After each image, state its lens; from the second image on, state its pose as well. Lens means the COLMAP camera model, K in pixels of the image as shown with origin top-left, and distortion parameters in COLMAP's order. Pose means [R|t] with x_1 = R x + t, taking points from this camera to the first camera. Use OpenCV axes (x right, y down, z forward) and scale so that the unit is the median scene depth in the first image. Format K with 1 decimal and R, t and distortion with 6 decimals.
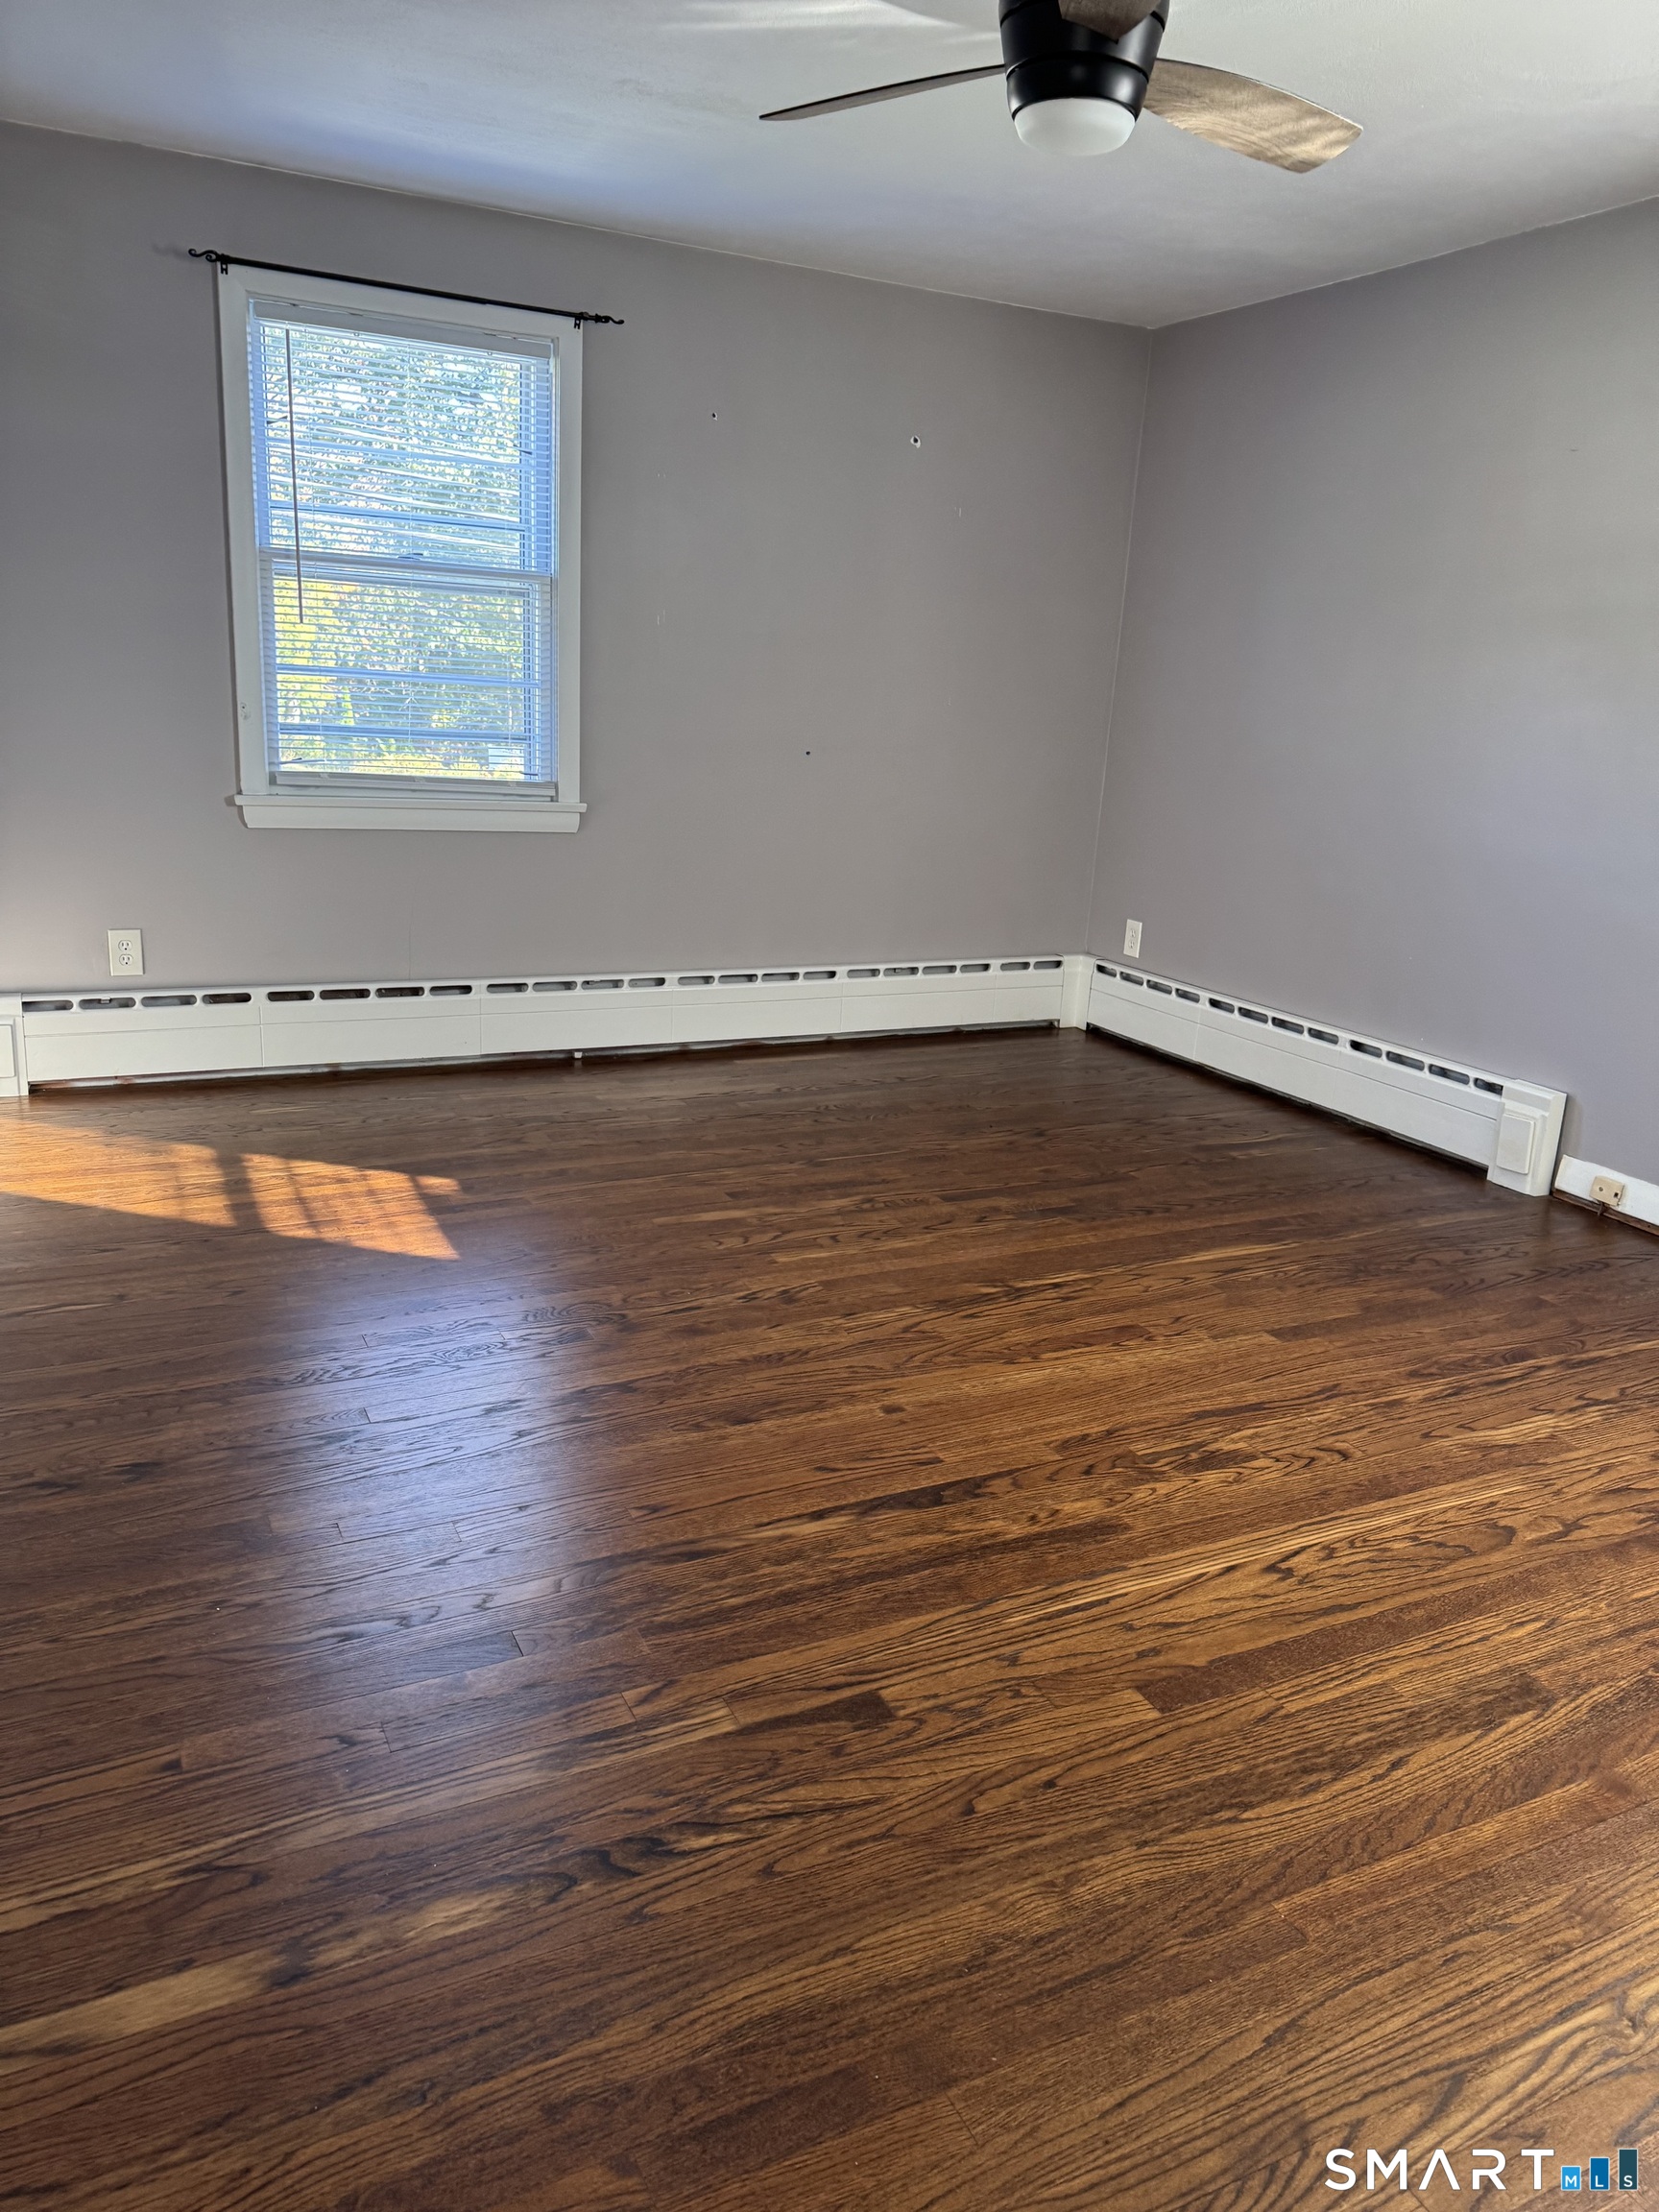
lens RADIAL K [[1562.0, 0, 830.2], [0, 1562.0, 1107.8], [0, 0, 1]] dist [0.067856, -0.075690]
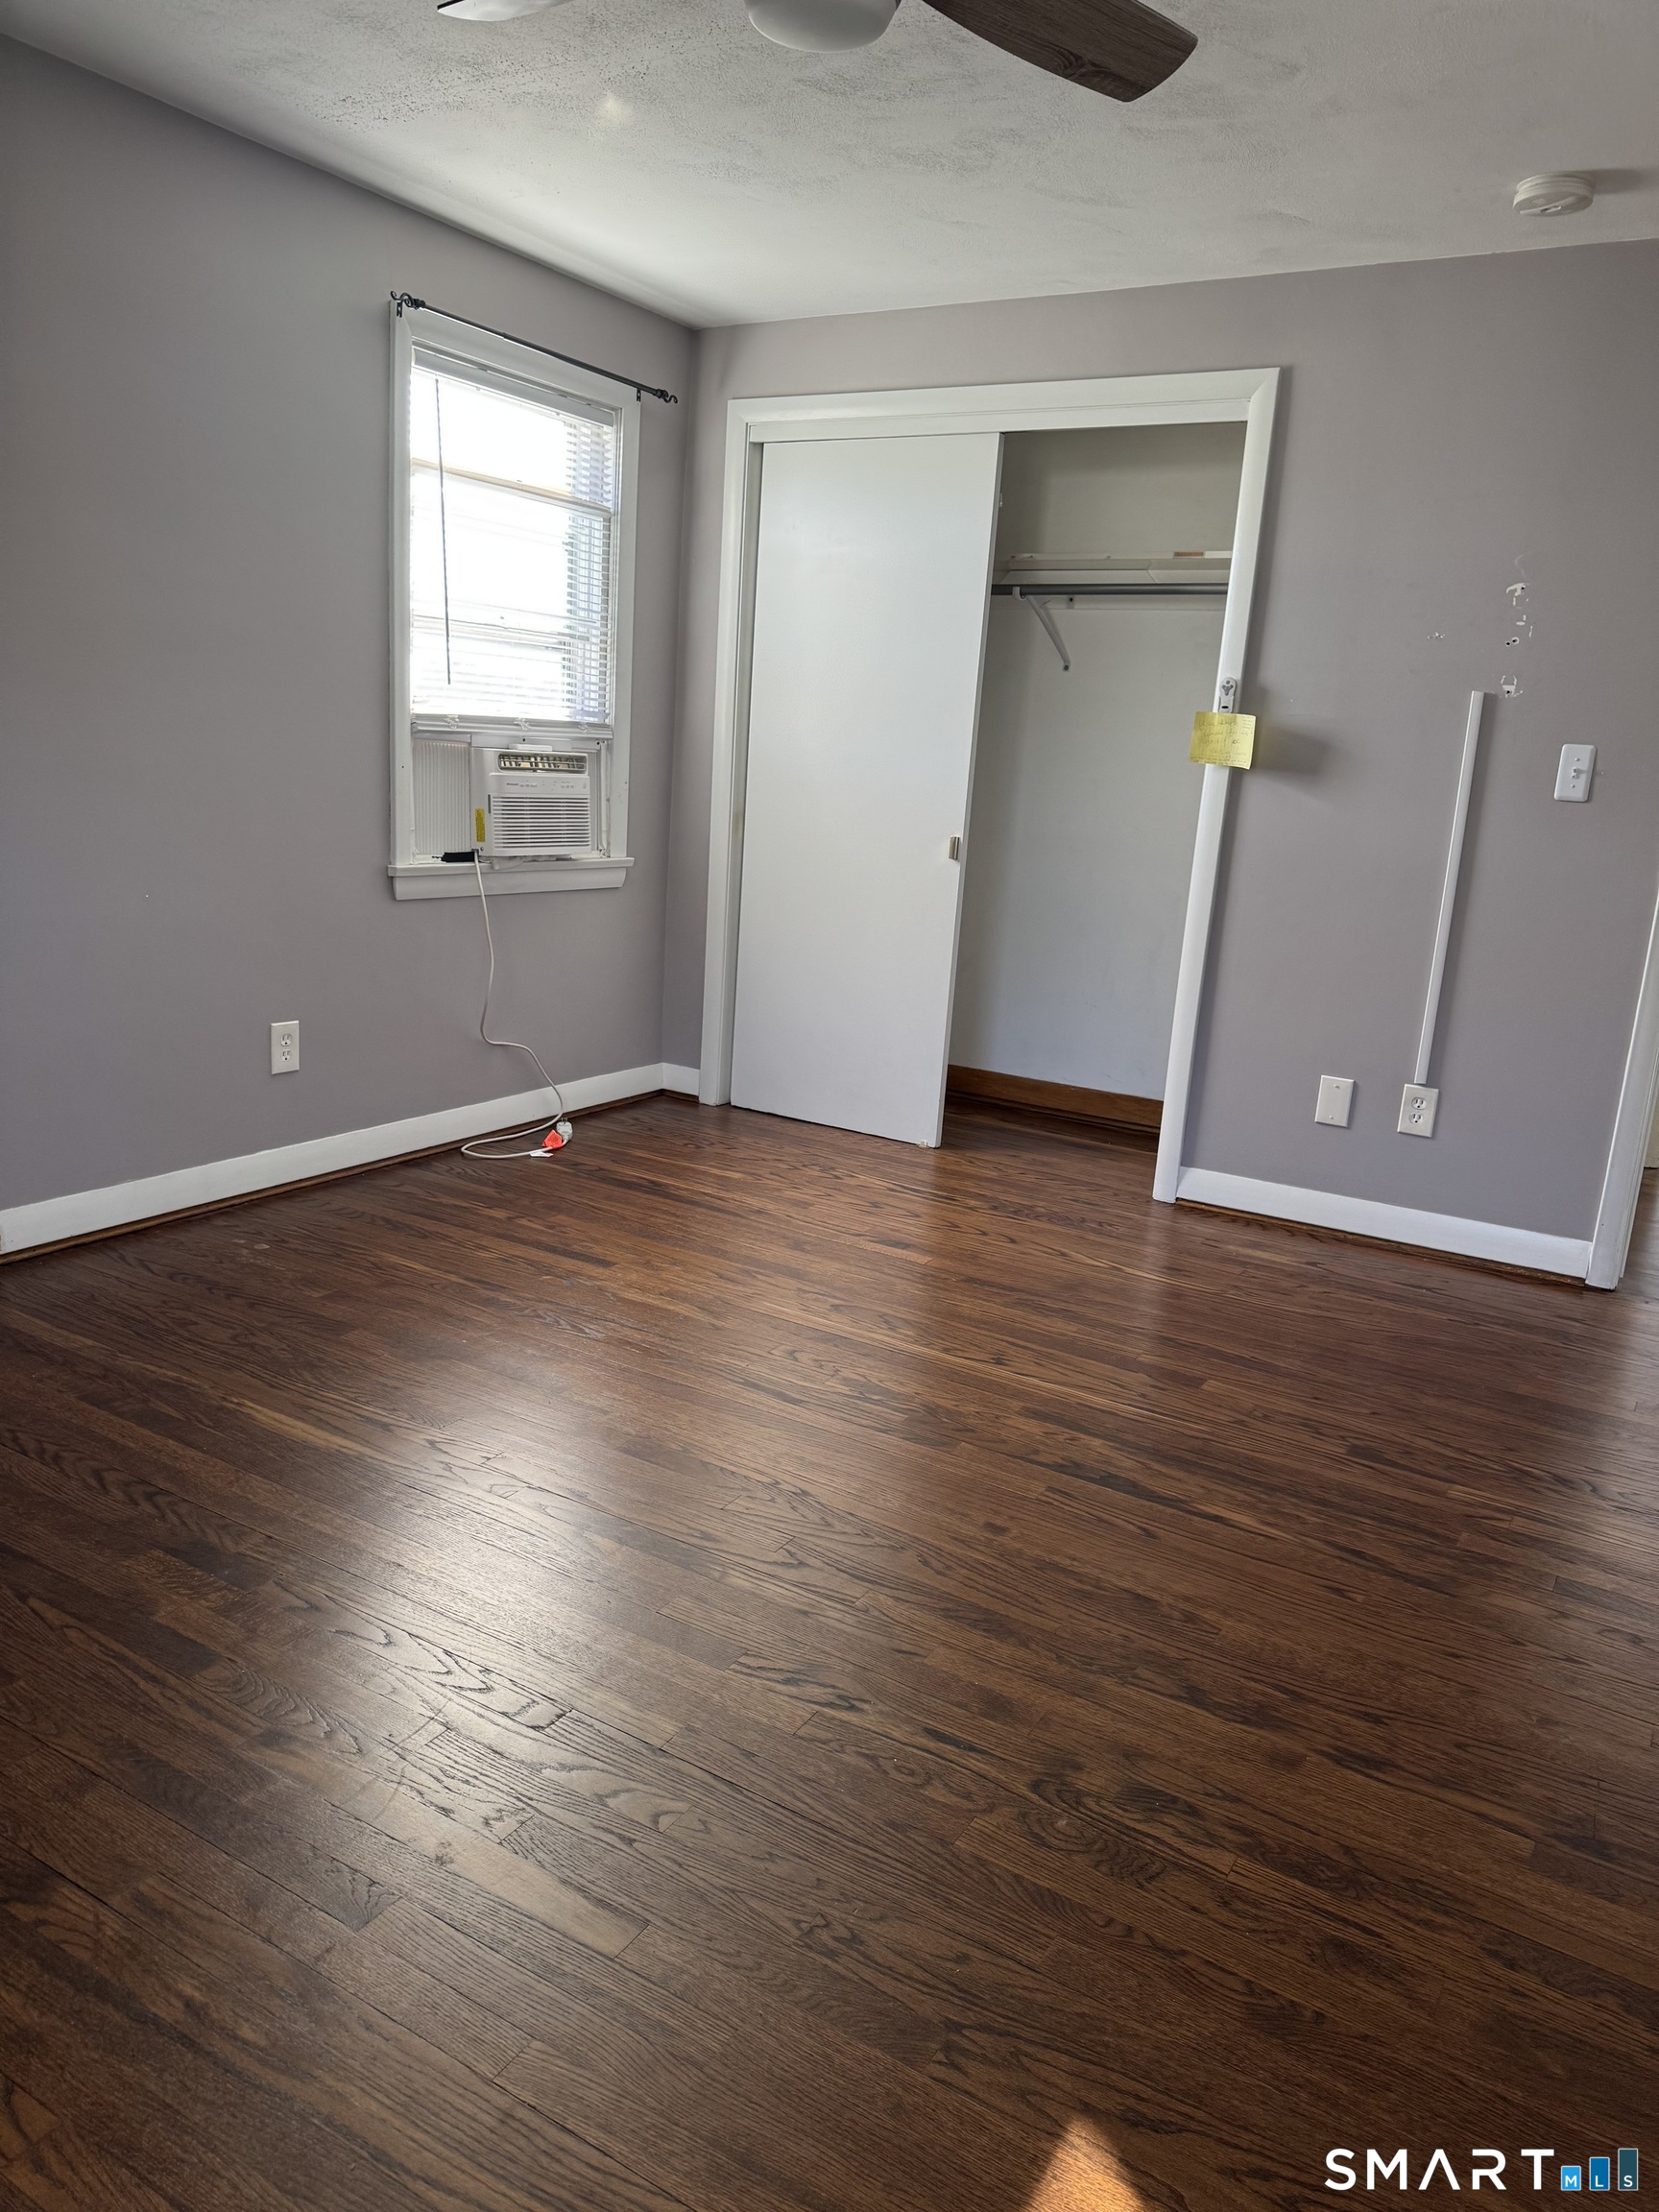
lens RADIAL K [[1562.0, 0, 825.6], [0, 1562.0, 1108.9], [0, 0, 1]] dist [0.067856, -0.075690]
pose [[-0.539469, -0.270843, 0.797256, -0.657994], [0.137875, 0.905659, 0.400964, -0.472374], [-0.830640, 0.326229, -0.451232, 1.639517]]
